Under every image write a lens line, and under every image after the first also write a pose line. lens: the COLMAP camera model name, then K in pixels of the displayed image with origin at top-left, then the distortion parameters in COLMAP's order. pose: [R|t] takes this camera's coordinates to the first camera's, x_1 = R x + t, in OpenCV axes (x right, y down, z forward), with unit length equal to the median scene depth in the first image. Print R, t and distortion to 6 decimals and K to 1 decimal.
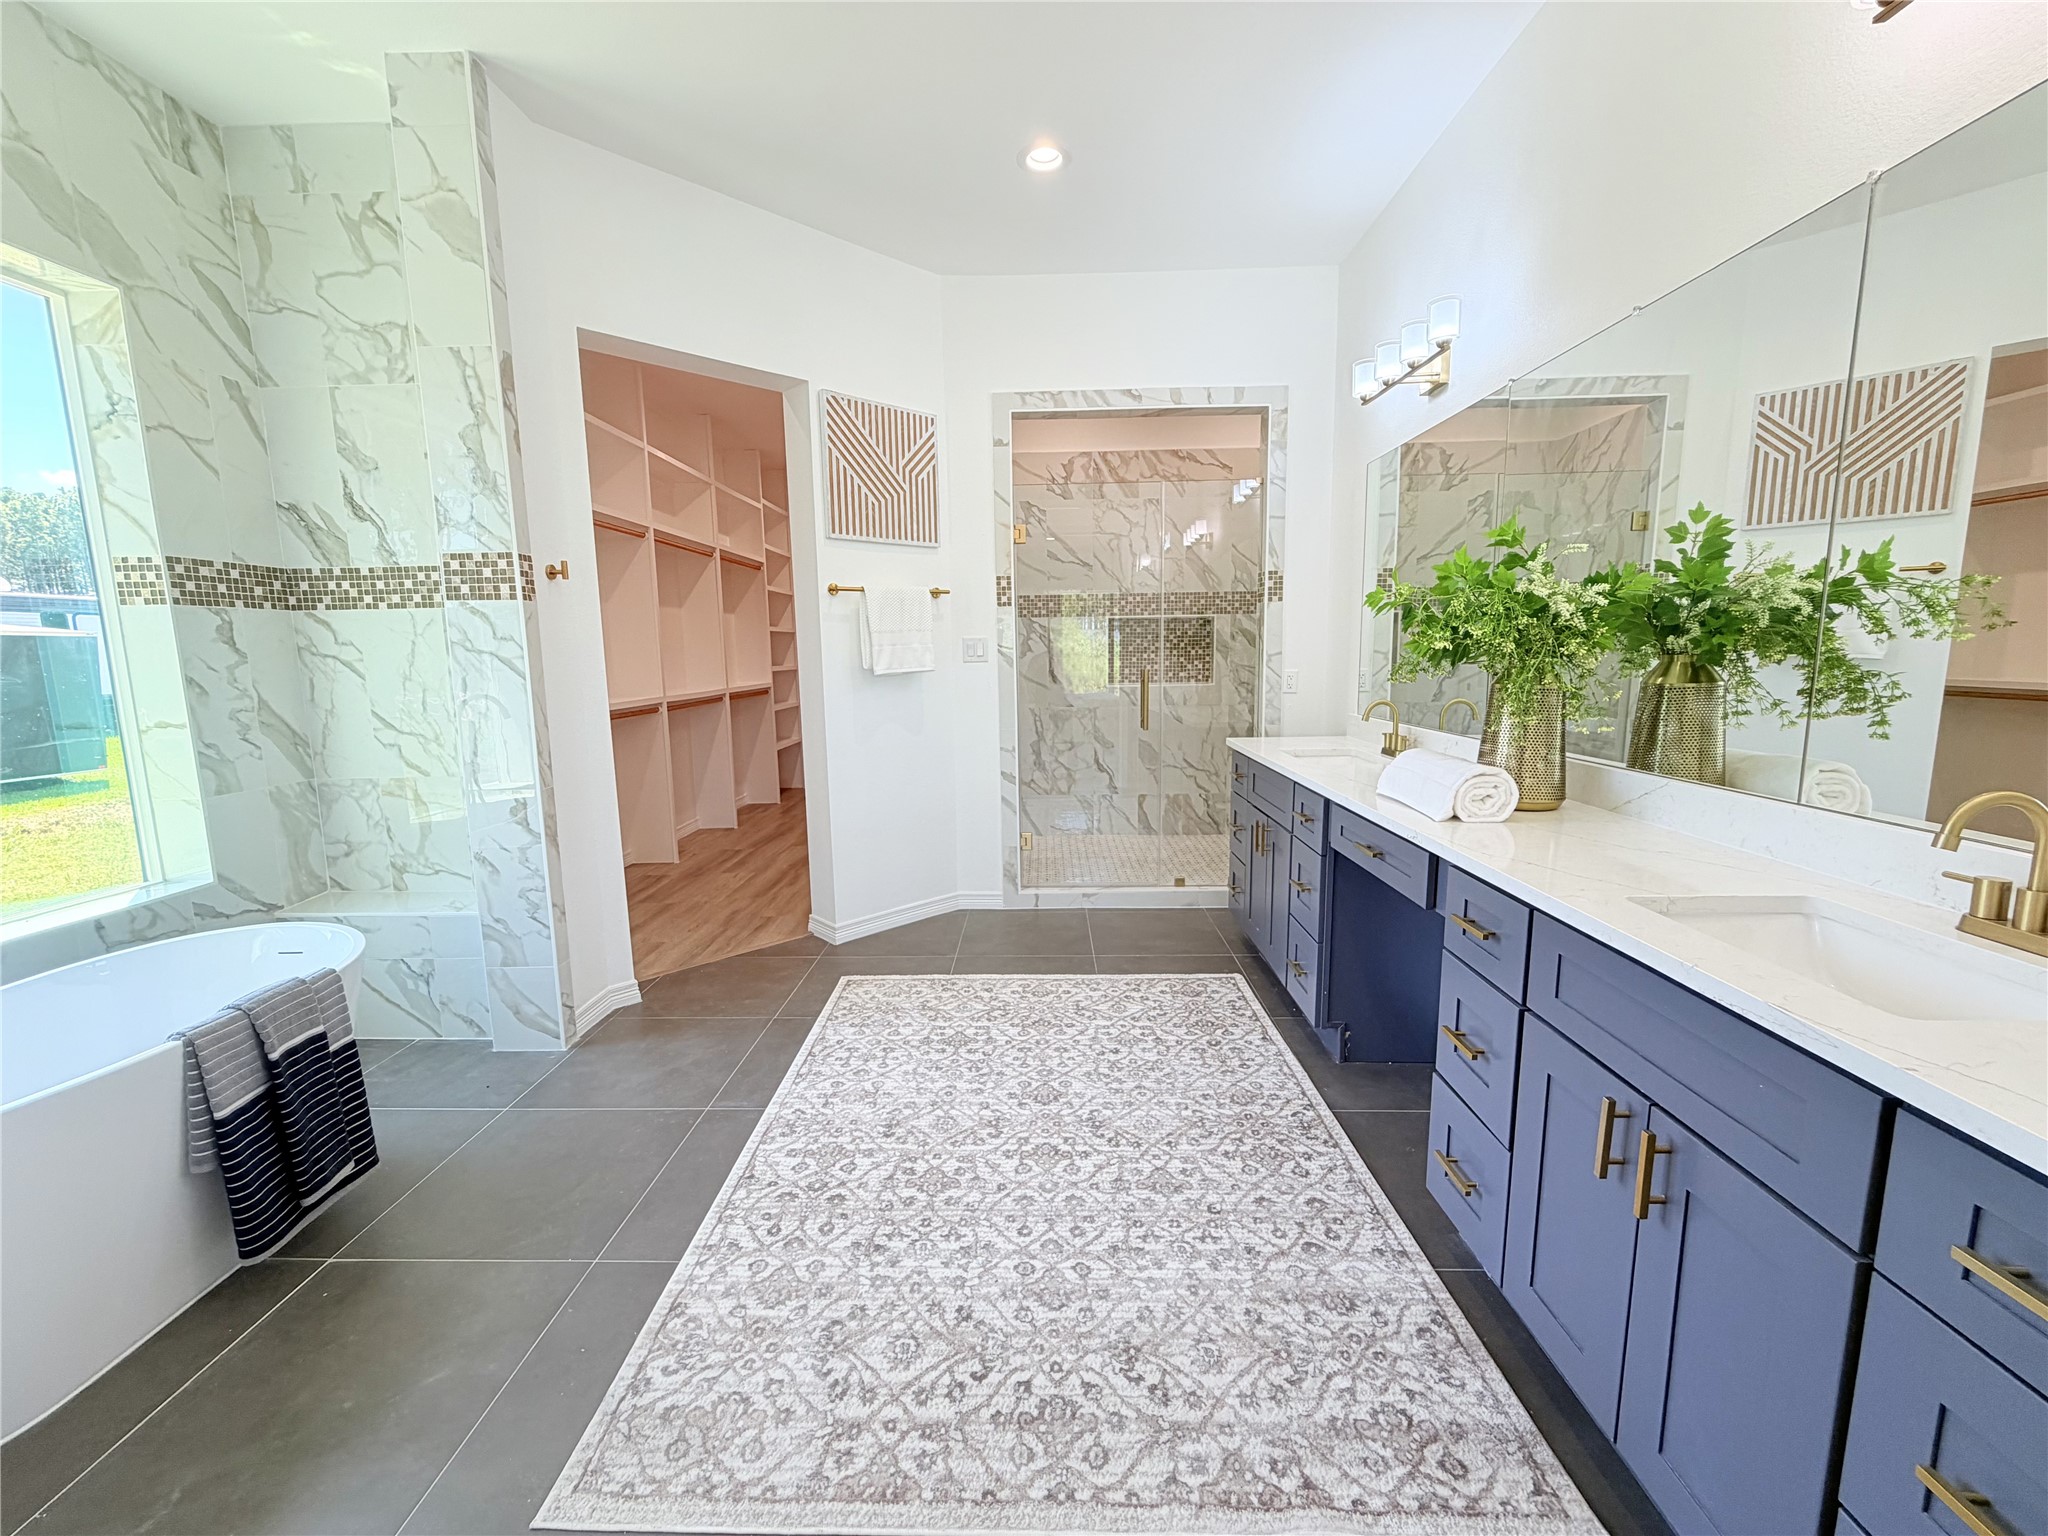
lens RADIAL K [[821.1, 0, 1021.3], [0, 821.1, 770.2], [0, 0, 1]] dist [0.000792, 0.000772]
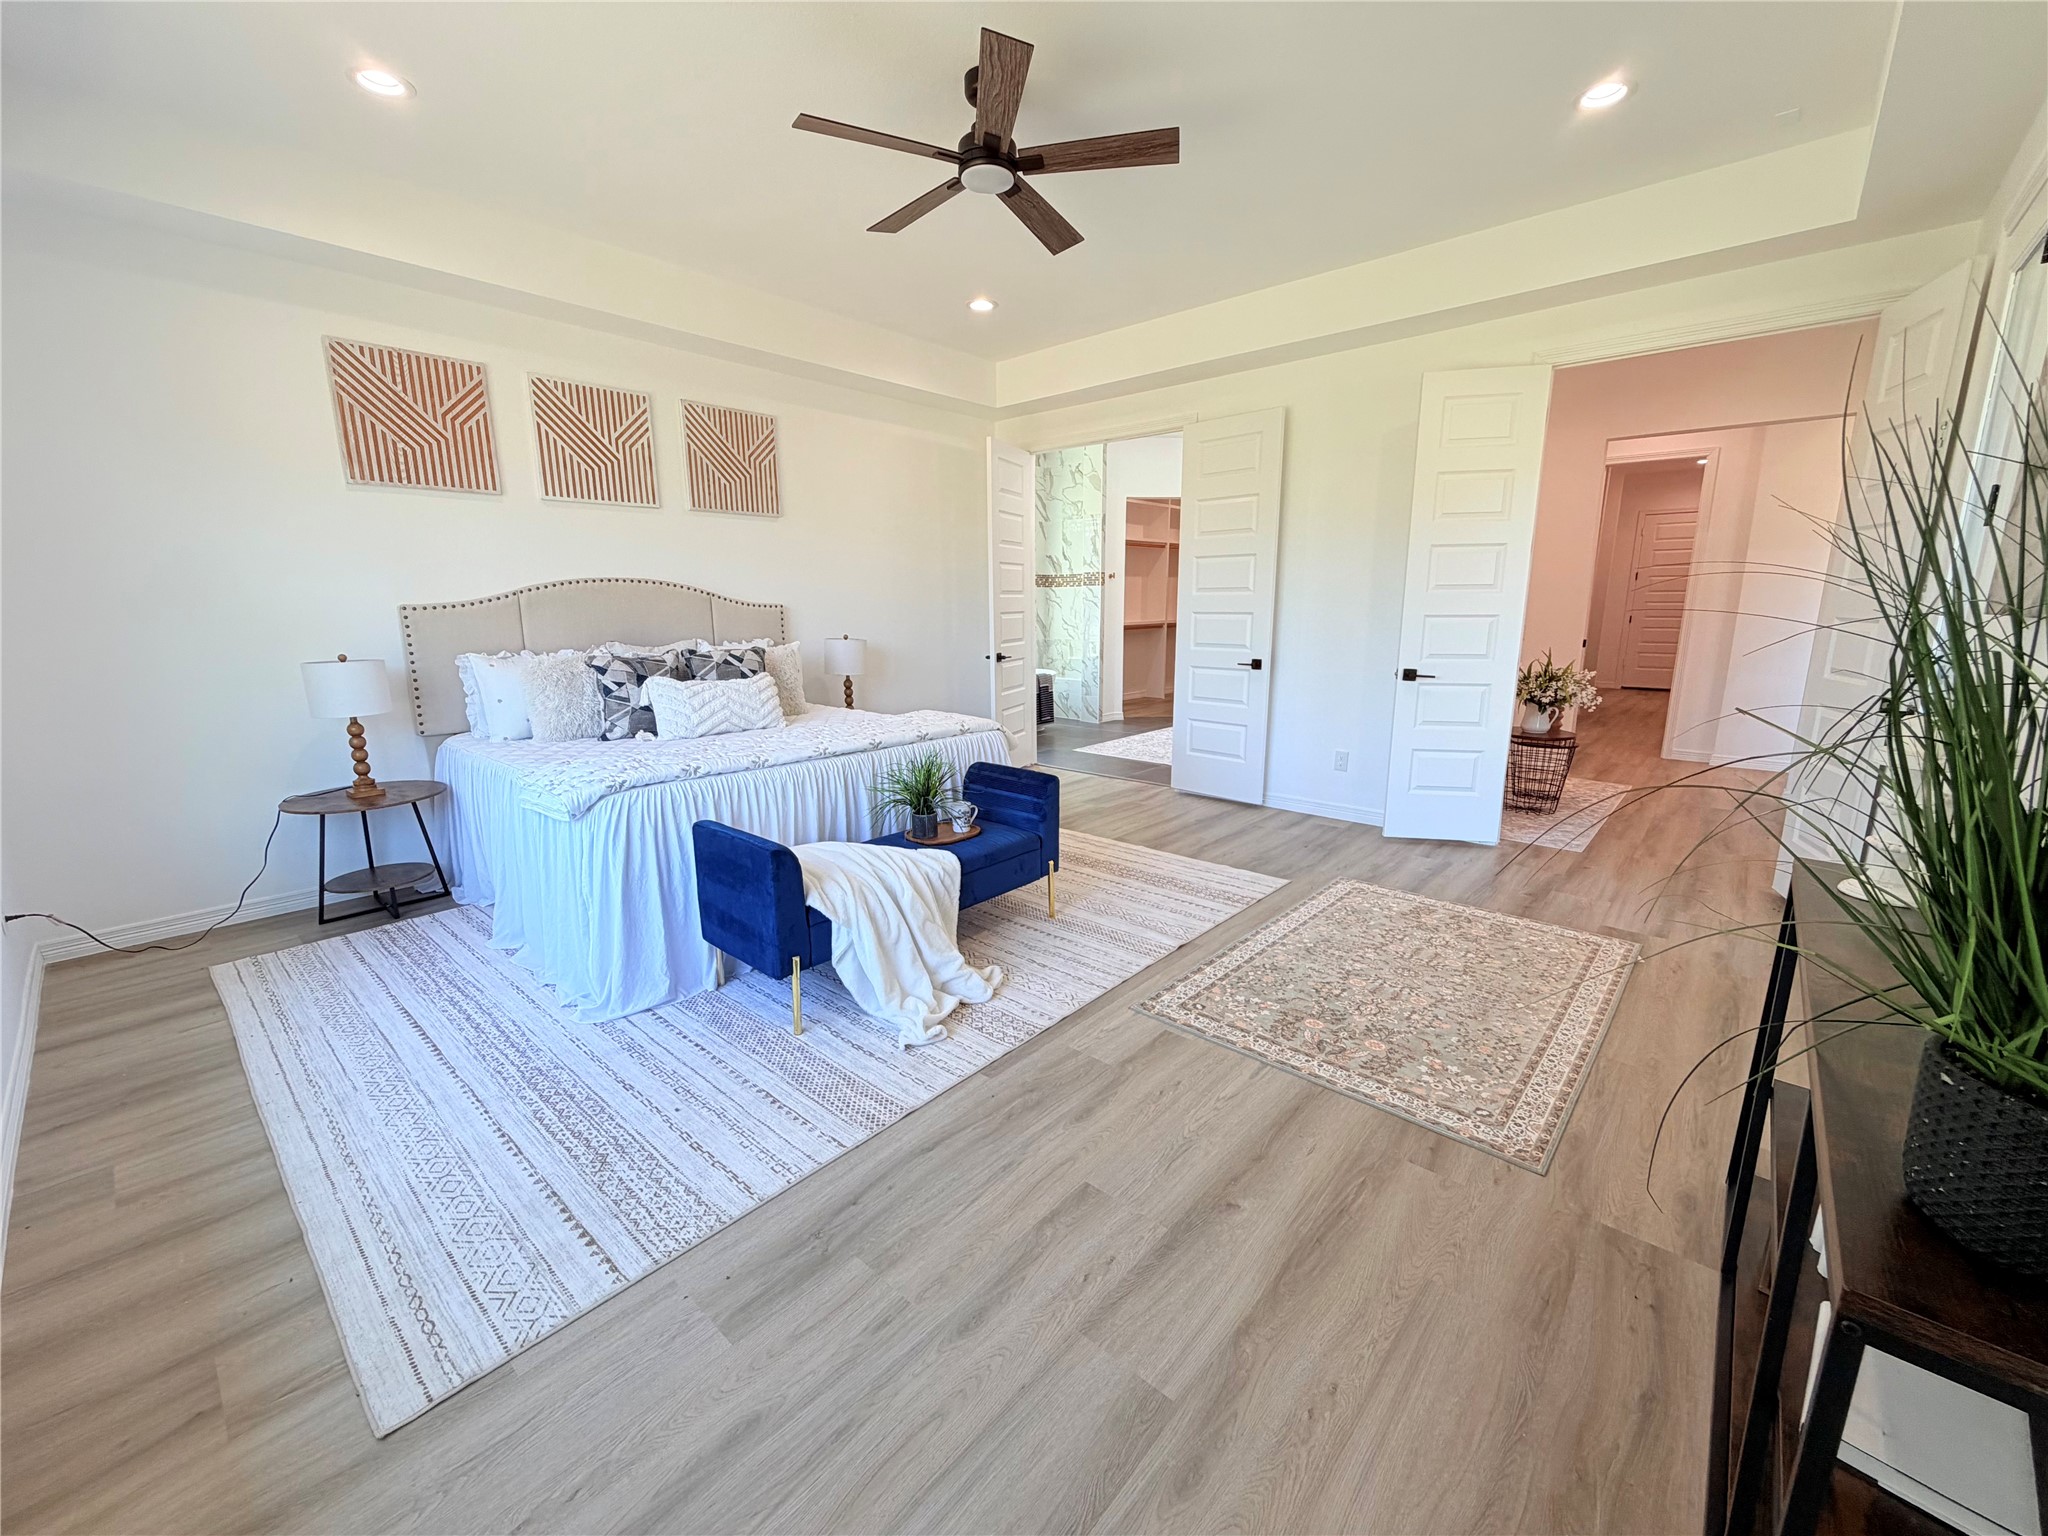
lens RADIAL K [[821.1, 0, 1019.5], [0, 821.1, 768.4], [0, 0, 1]] dist [0.000792, 0.000772]
pose [[0.759299, 0.138919, -0.635741, 1.408293], [-0.098490, 0.990227, 0.098747, 0.242081], [0.643245, -0.012364, 0.765560, -1.836698]]
